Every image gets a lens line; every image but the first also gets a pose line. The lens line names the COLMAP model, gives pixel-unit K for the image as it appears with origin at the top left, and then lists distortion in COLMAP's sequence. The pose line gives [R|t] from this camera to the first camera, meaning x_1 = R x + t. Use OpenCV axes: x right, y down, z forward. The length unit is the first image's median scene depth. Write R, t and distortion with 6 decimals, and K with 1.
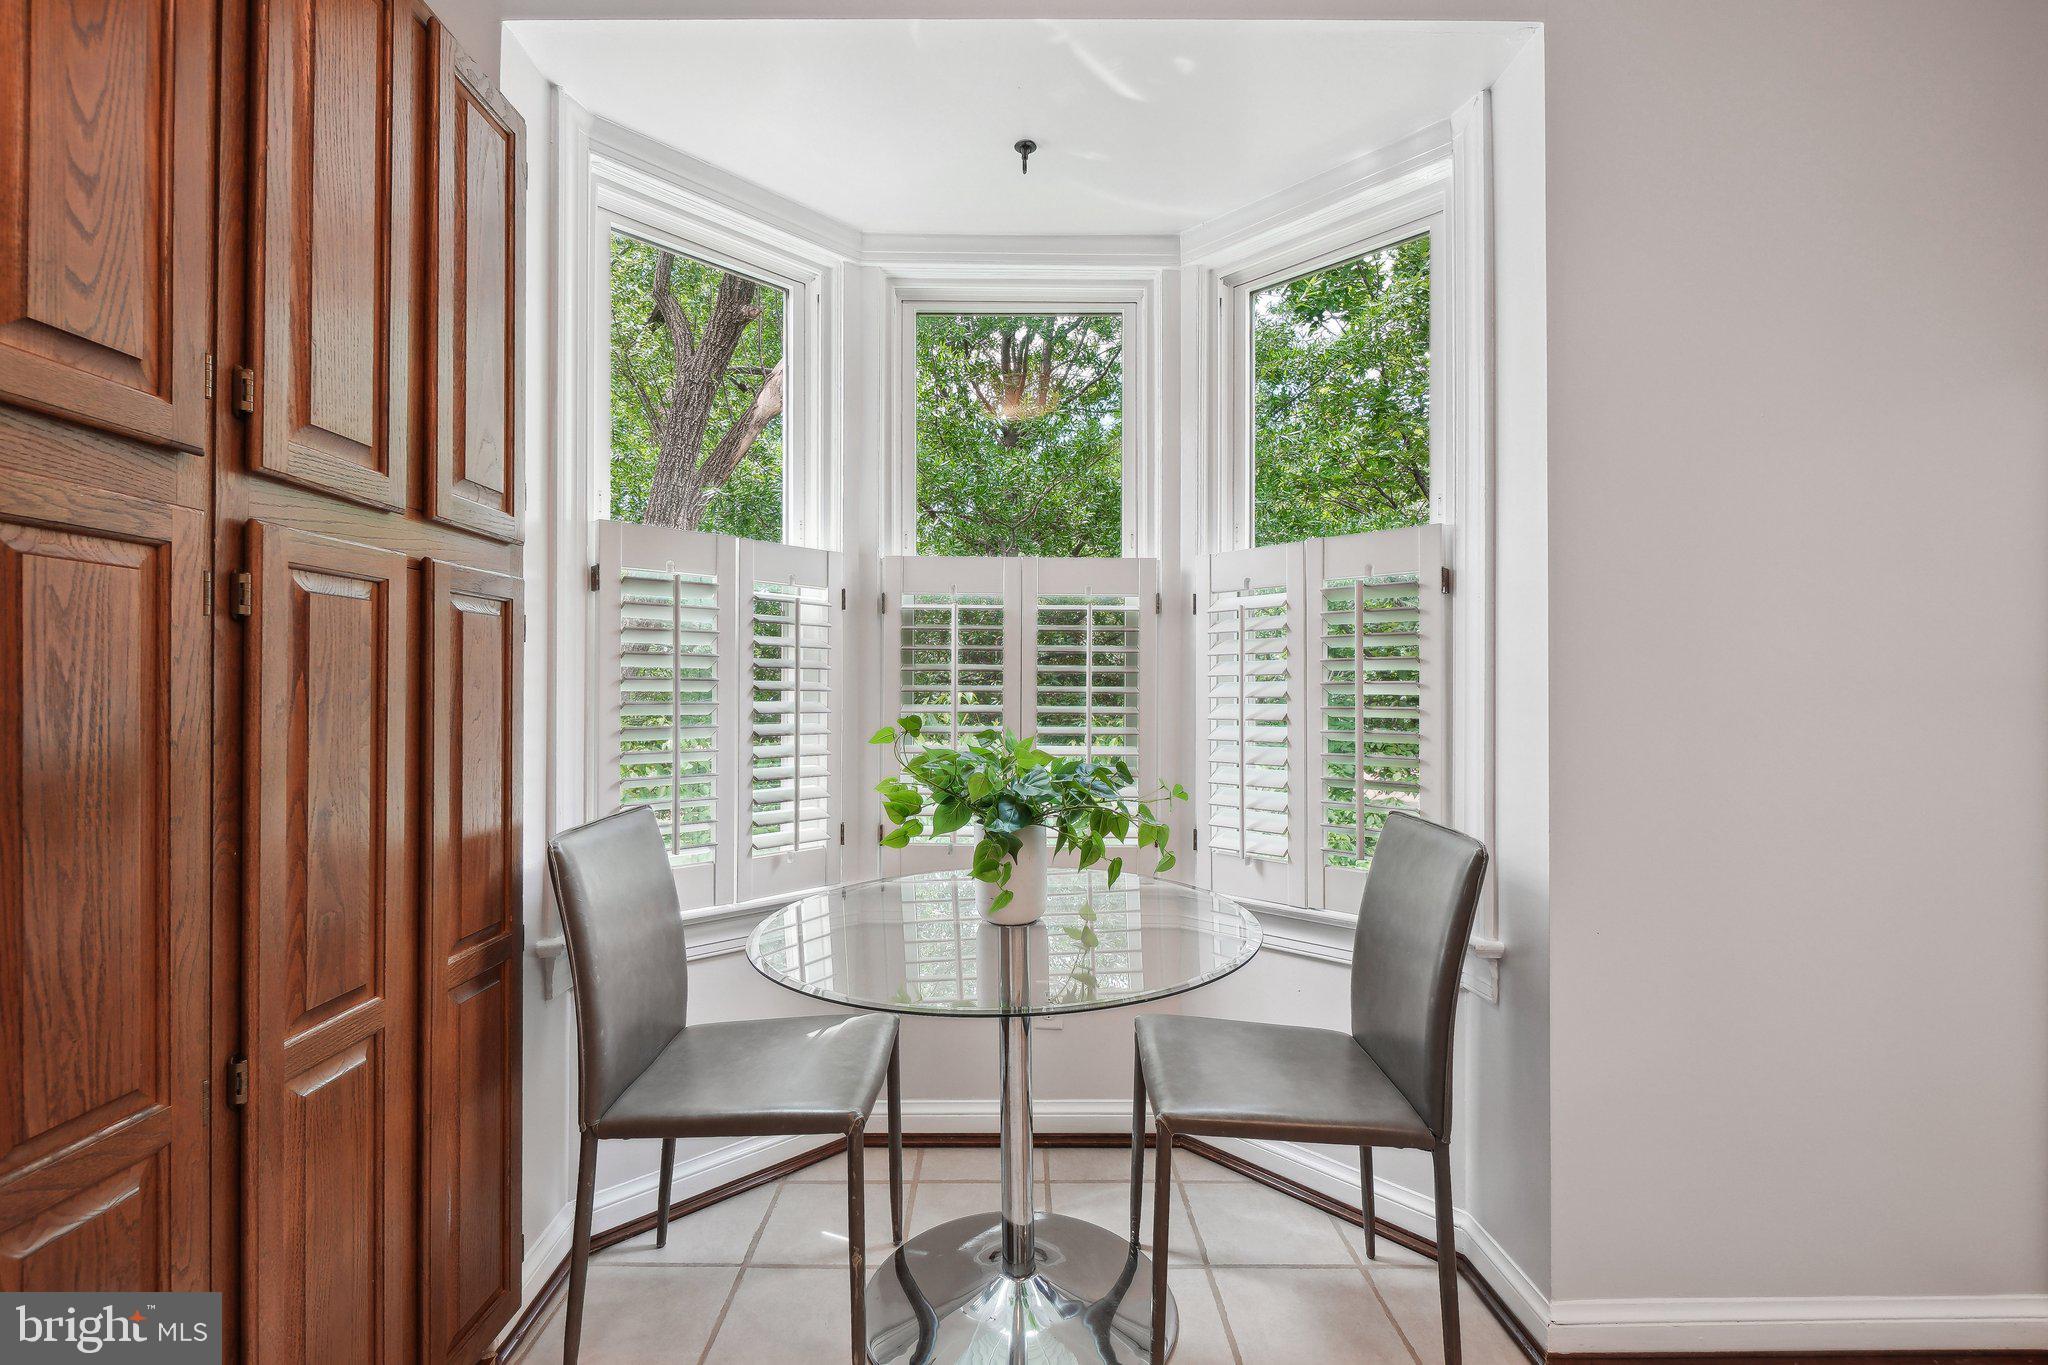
lens RADIAL K [[914.0, 0, 1016.9], [0, 914.0, 688.1], [0, 0, 1]] dist [0.003091, -0.004757]
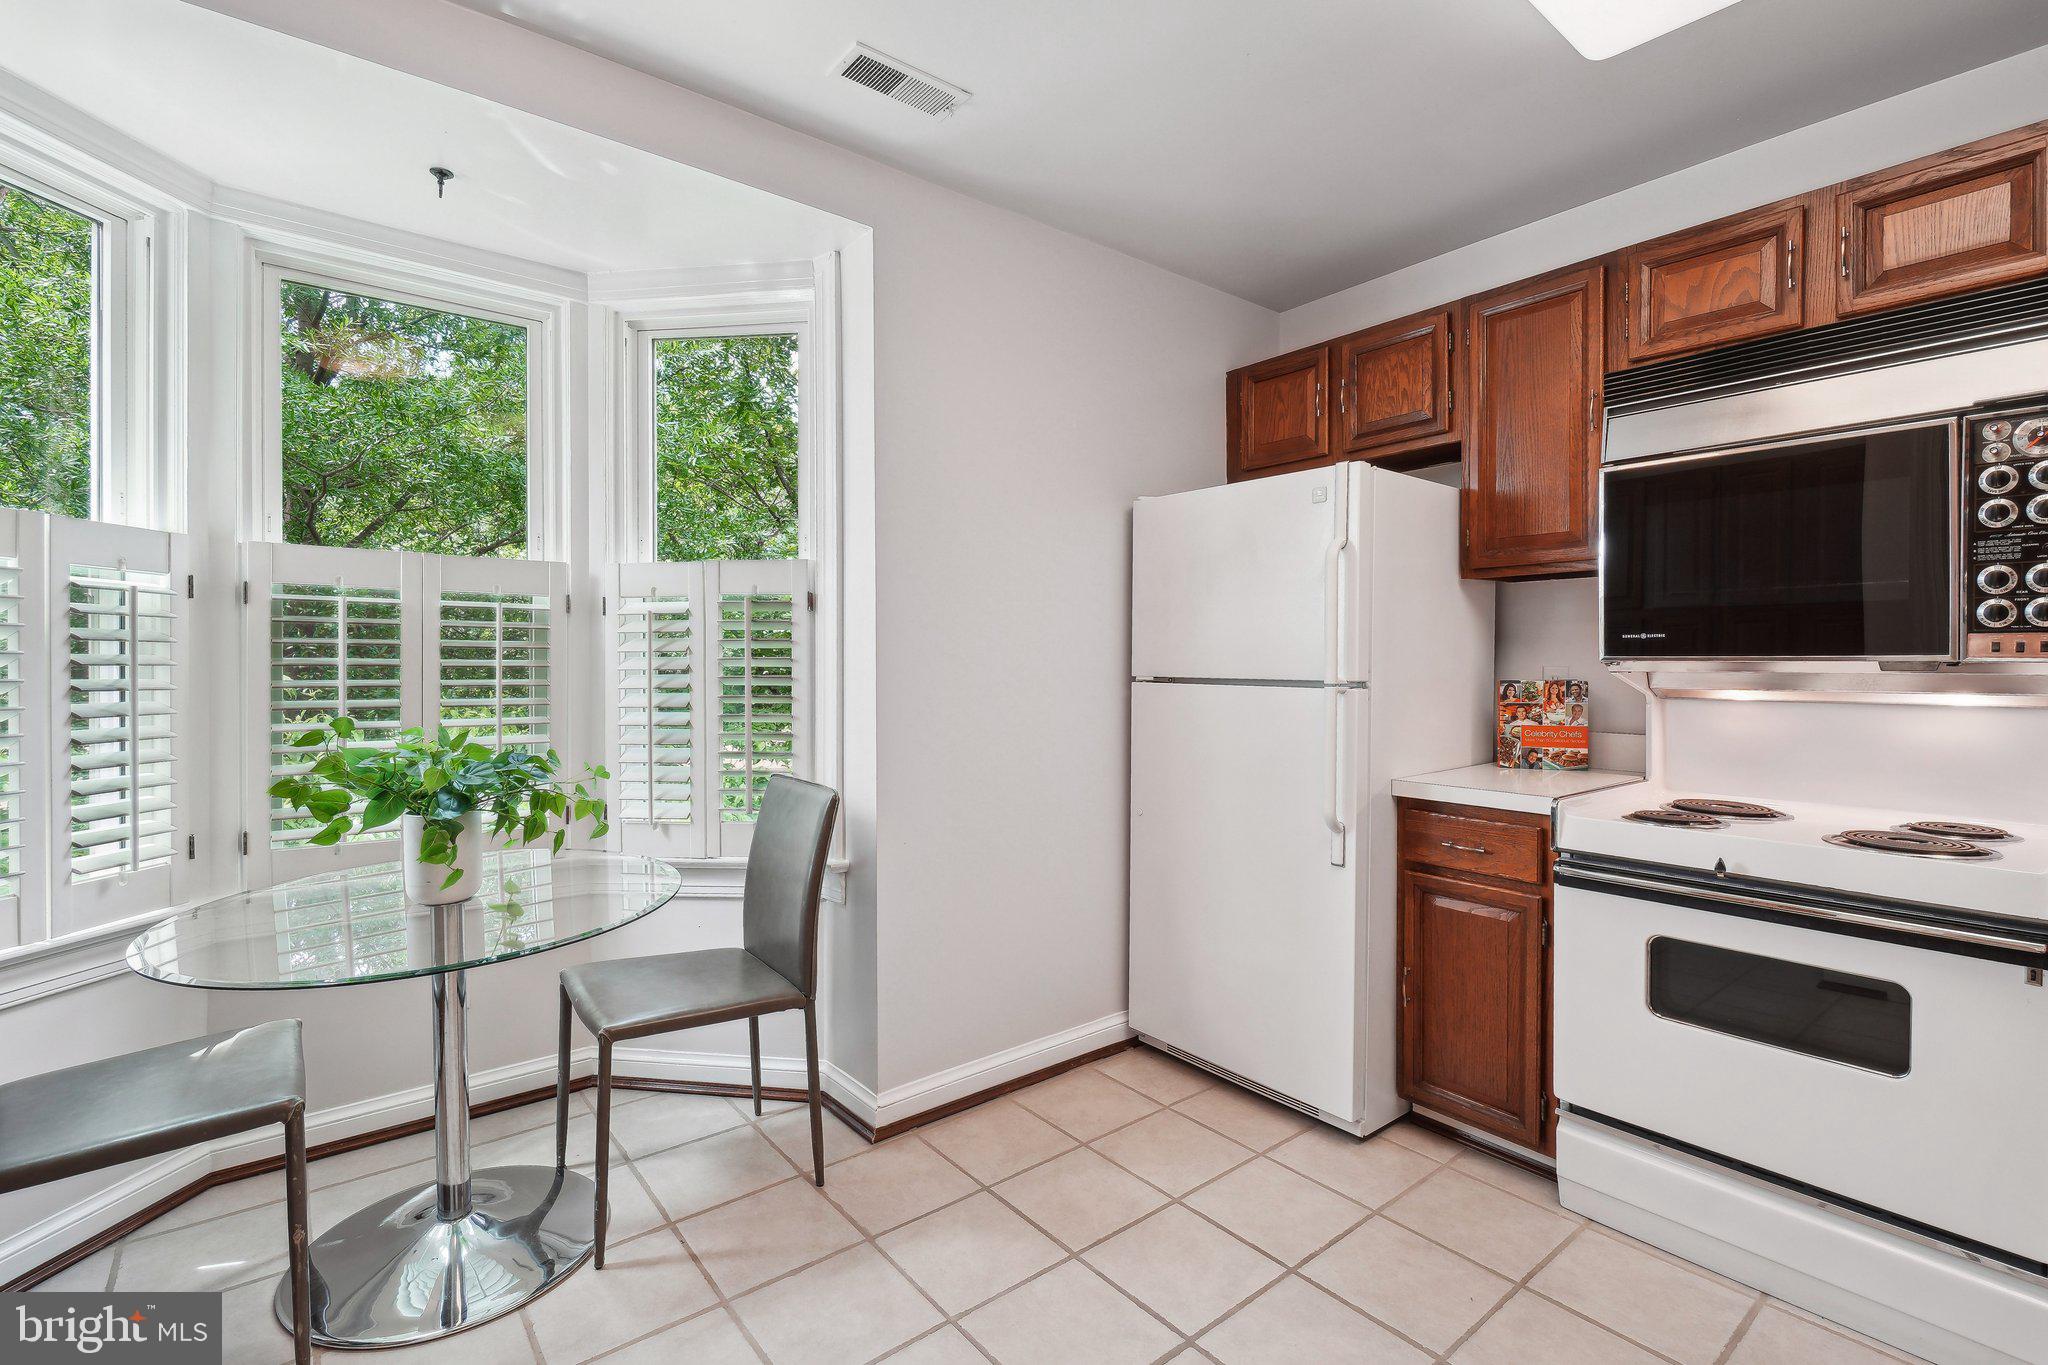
lens RADIAL K [[931.6, 0, 1016.9], [0, 931.6, 666.9], [0, 0, 1]] dist [0.016021, -0.011340]
pose [[0.784929, -0.005116, 0.619565, -0.144395], [-0.000657, 0.999958, 0.009089, -0.032418], [-0.619586, -0.007541, 0.784893, -0.270288]]
